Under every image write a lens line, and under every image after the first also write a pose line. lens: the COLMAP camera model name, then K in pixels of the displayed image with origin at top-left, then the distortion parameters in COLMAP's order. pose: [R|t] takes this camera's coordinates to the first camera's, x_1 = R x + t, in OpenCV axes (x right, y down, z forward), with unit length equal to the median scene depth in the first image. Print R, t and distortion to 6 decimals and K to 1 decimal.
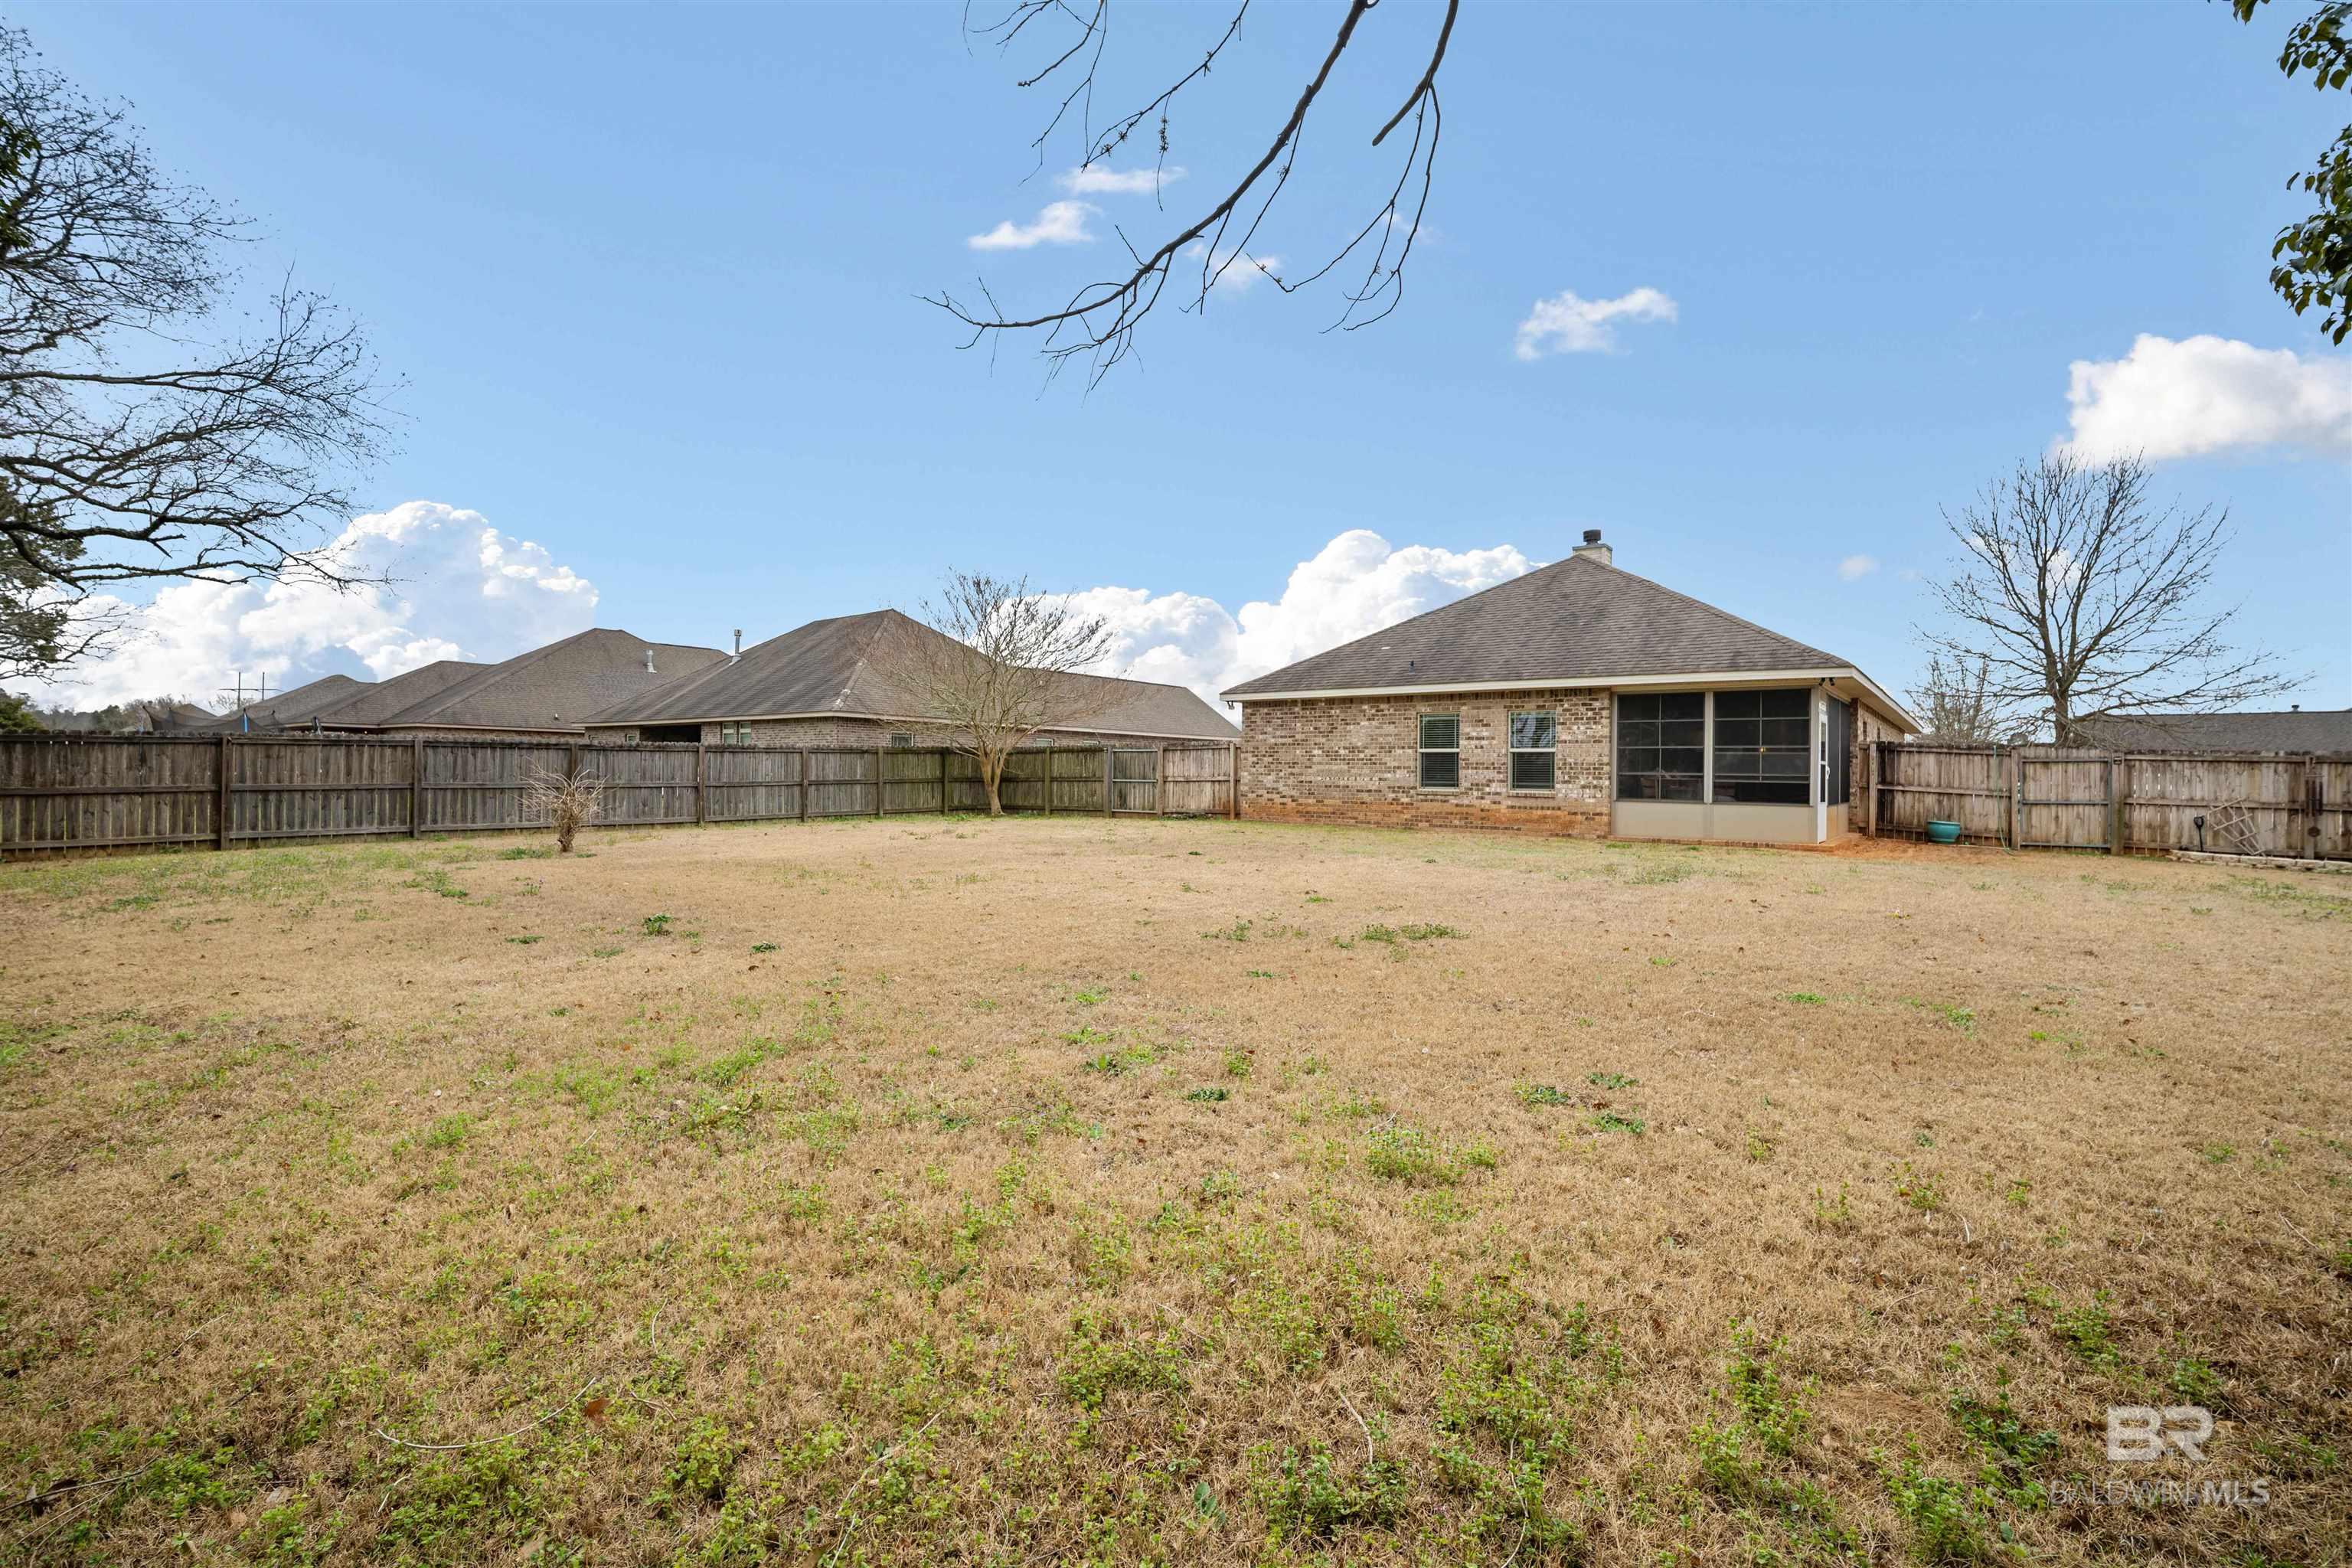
lens RADIAL K [[1046.0, 0, 1175.4], [0, 1046.0, 766.5], [0, 0, 1]] dist [-0.000707, 0.000149]
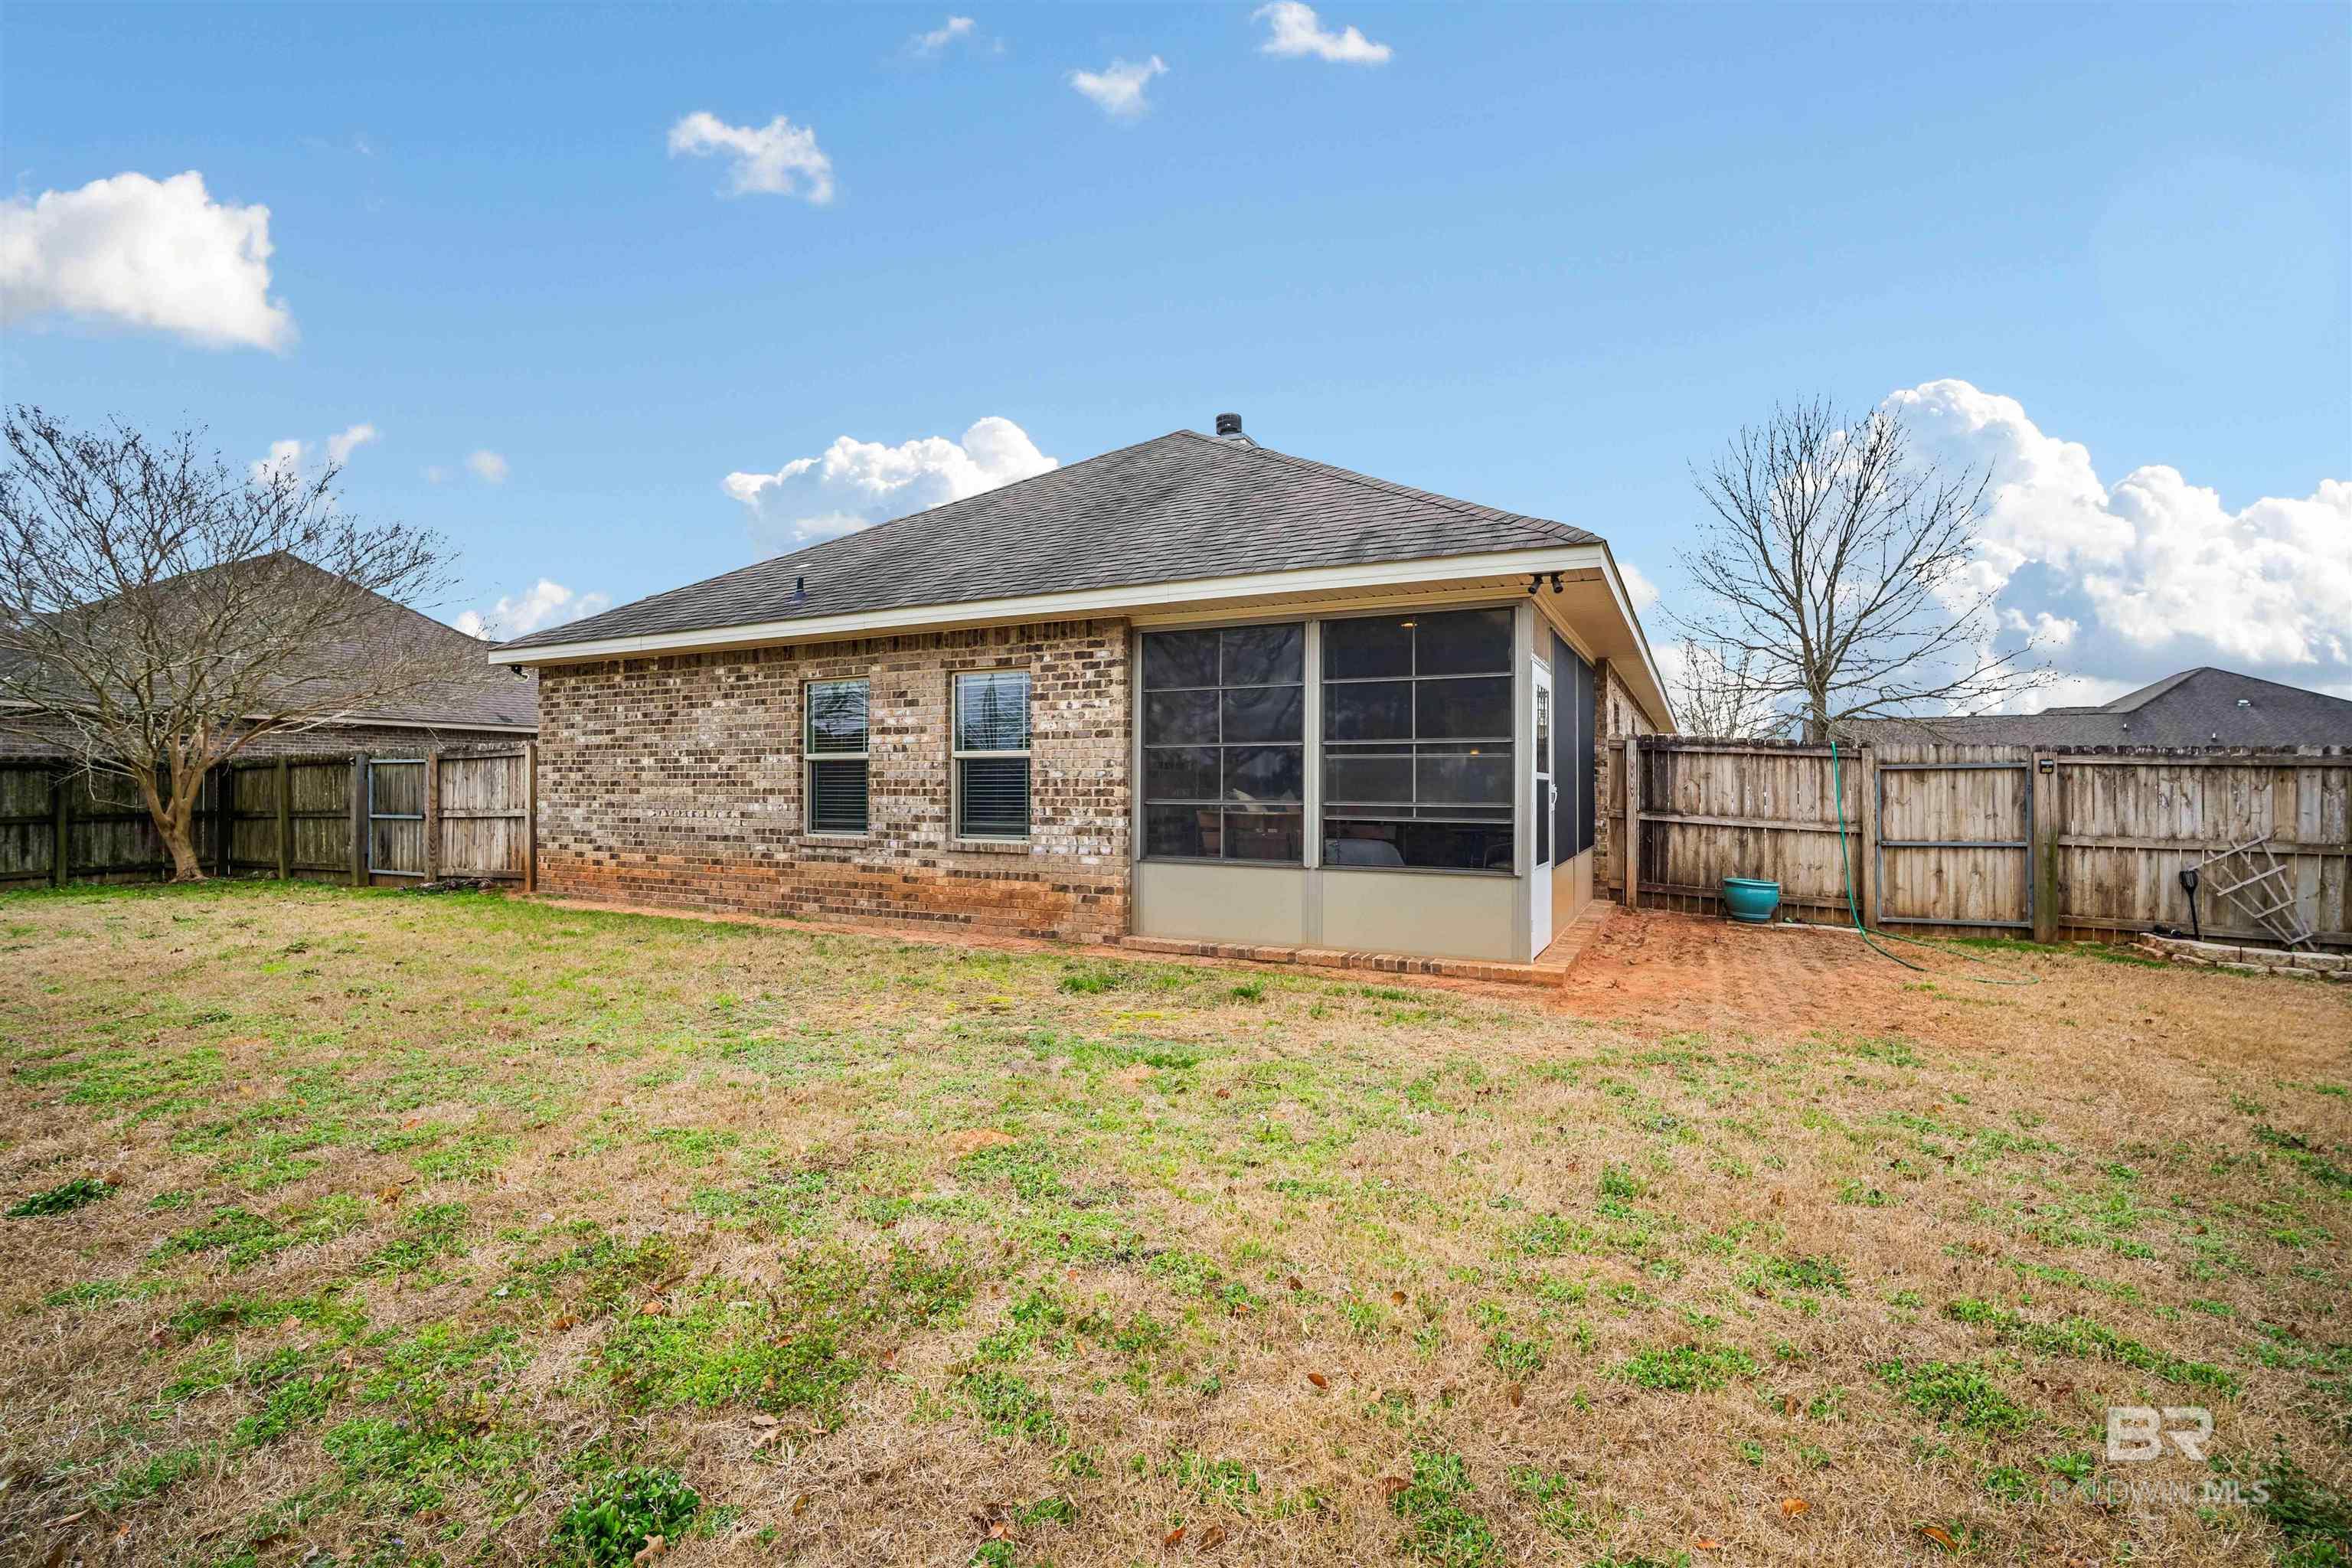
lens RADIAL K [[1051.5, 0, 1176.0], [0, 1051.5, 784.0], [0, 0, 1]] dist [0.002567, 0.000588]
pose [[0.980911, -0.010927, 0.194148, 0.333338], [0.009803, 0.999929, 0.006749, -0.004303], [-0.194208, -0.004717, 0.980949, 0.518475]]
